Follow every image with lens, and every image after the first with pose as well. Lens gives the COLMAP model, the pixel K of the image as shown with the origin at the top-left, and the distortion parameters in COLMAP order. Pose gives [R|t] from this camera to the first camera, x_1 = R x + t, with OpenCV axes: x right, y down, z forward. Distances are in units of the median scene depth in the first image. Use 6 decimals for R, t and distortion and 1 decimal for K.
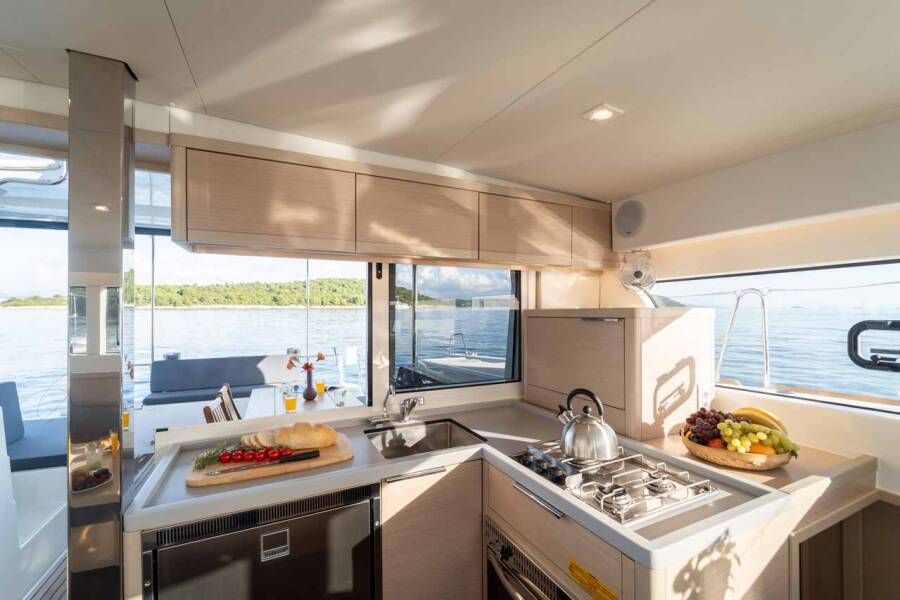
lens RADIAL K [[370.3, 0, 437.1], [0, 370.3, 312.3], [0, 0, 1]] dist [0.008490, 0.000020]
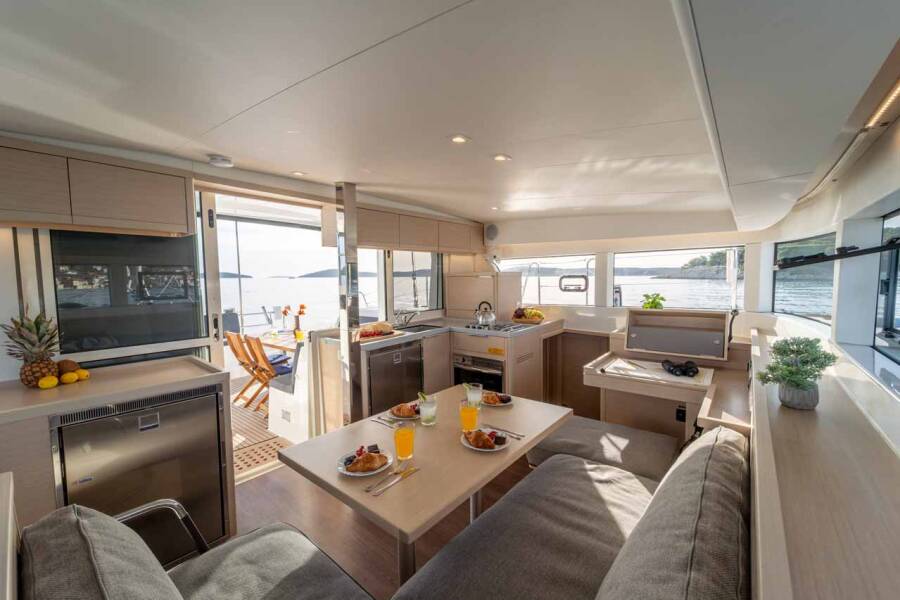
lens RADIAL K [[370.3, 0, 437.1], [0, 370.3, 312.3], [0, 0, 1]] dist [0.008490, 0.000020]
pose [[0.904197, -0.054250, 0.423656, -0.793573], [0.013656, 0.995066, 0.098274, 0.008117], [-0.426897, -0.083074, 0.900476, -0.962272]]
